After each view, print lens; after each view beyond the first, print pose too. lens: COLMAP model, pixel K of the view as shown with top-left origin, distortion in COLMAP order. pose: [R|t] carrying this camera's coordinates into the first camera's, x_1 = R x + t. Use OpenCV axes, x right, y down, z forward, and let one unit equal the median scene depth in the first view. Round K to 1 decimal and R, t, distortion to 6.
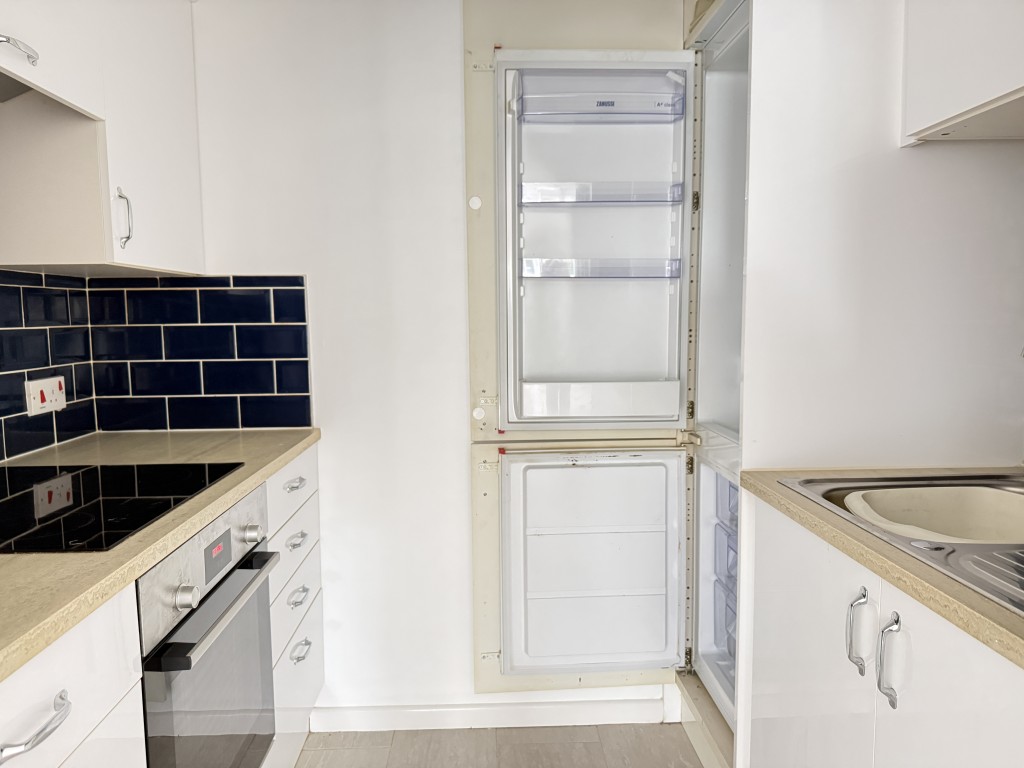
lens RADIAL K [[719.2, 0, 517.6], [0, 719.2, 392.9], [0, 0, 1]] dist [0.054720, -0.001367]
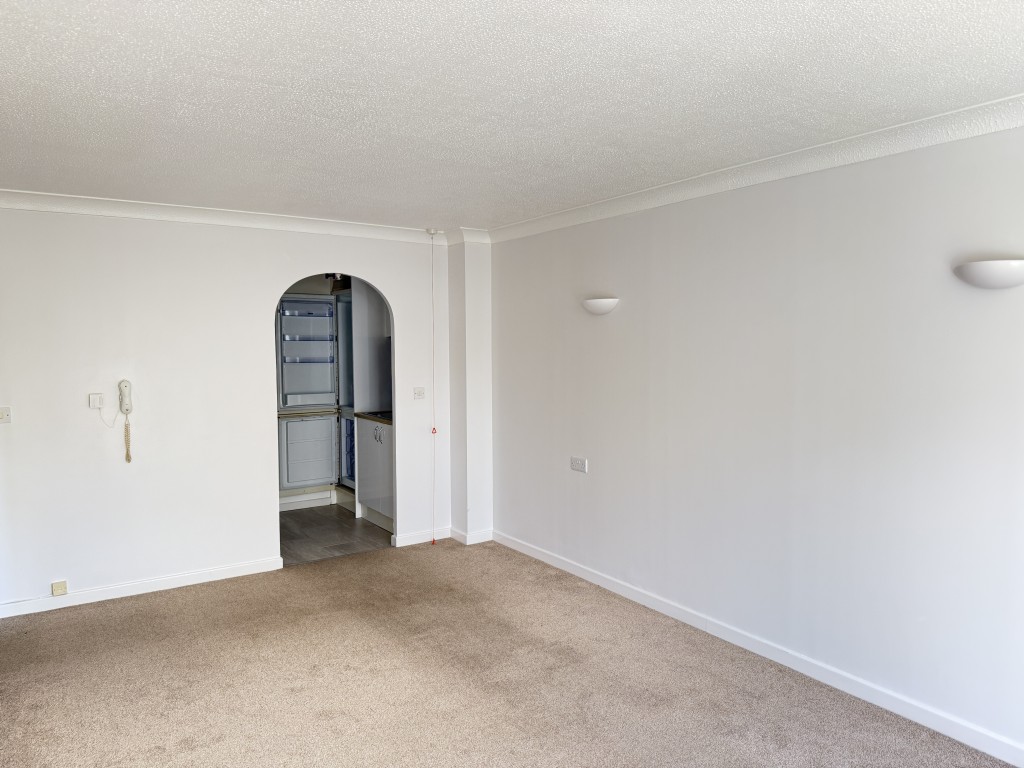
lens RADIAL K [[719.2, 0, 517.5], [0, 719.2, 389.5], [0, 0, 1]] dist [0.054720, -0.001367]
pose [[0.861628, -0.035498, 0.506298, -0.719202], [0.042699, 0.999085, -0.002617, 0.010782], [-0.505741, 0.023873, 0.862355, -2.255234]]
